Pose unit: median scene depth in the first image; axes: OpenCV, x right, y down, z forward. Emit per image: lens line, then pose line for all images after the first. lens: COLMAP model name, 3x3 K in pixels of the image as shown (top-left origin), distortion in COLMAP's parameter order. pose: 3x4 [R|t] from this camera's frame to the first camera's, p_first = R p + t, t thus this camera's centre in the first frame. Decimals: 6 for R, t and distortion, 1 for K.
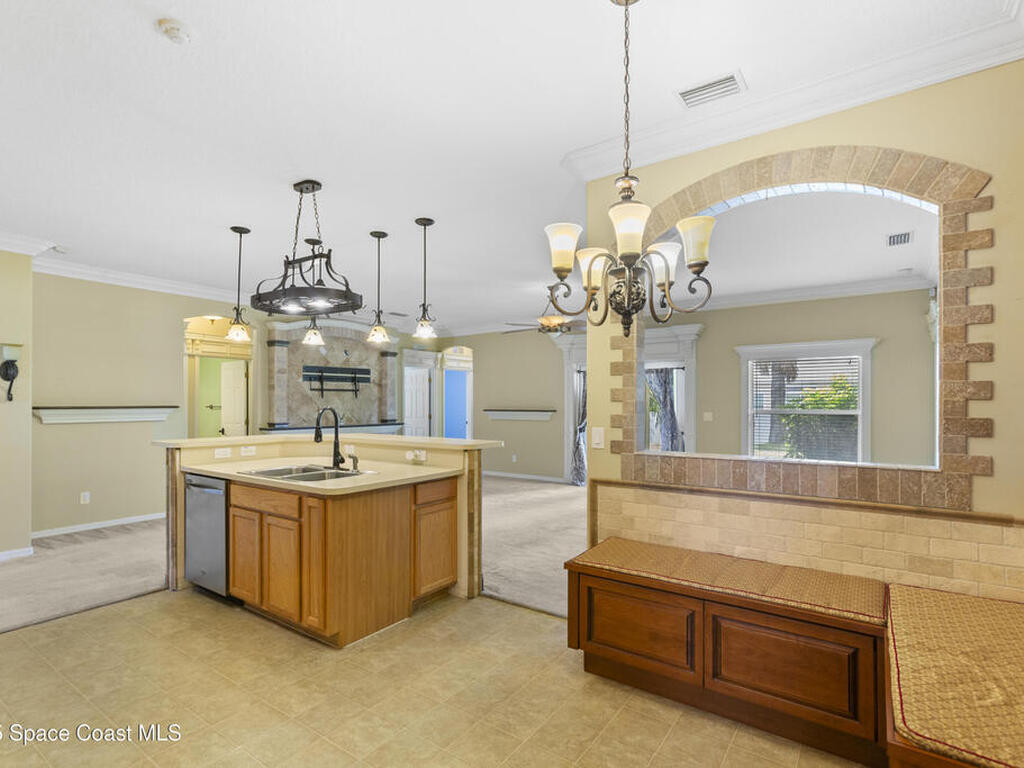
lens RADIAL K [[521.7, 0, 515.5], [0, 521.7, 393.0], [0, 0, 1]] dist [-0.016084, 0.005869]
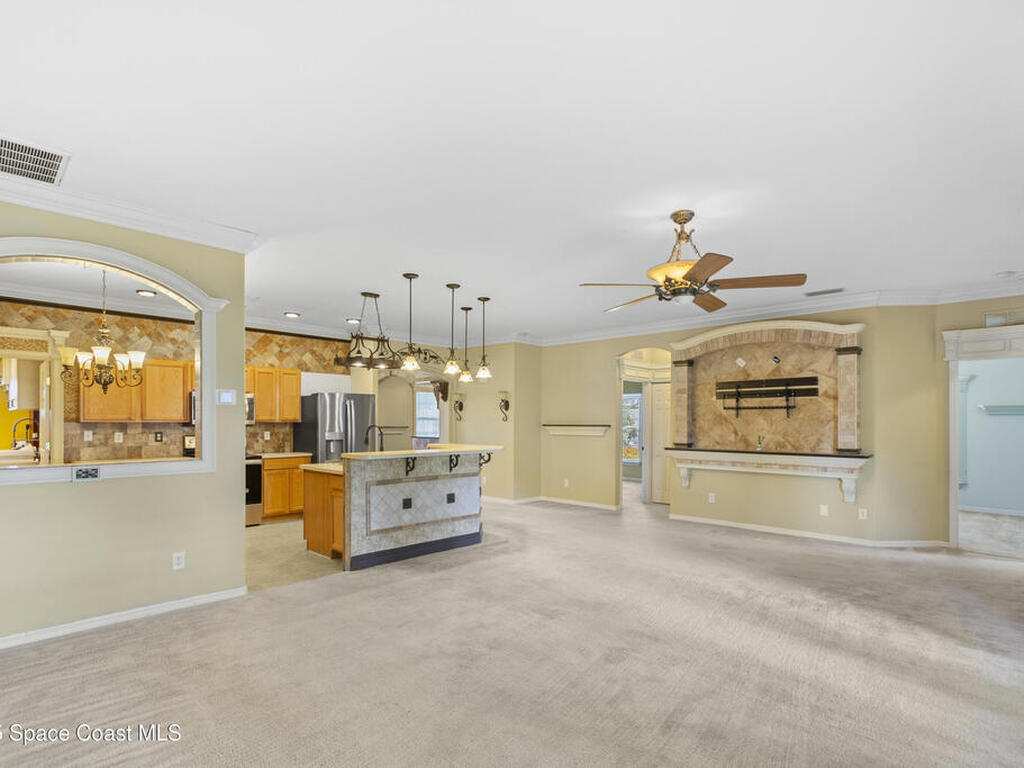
lens RADIAL K [[521.7, 0, 521.9], [0, 521.7, 421.4], [0, 0, 1]] dist [-0.016084, 0.005869]
pose [[-0.137206, -0.001618, -0.990541, 0.513128], [0.012800, 0.999912, -0.003407, 0.013654], [0.990460, -0.013147, -0.137173, 0.739000]]
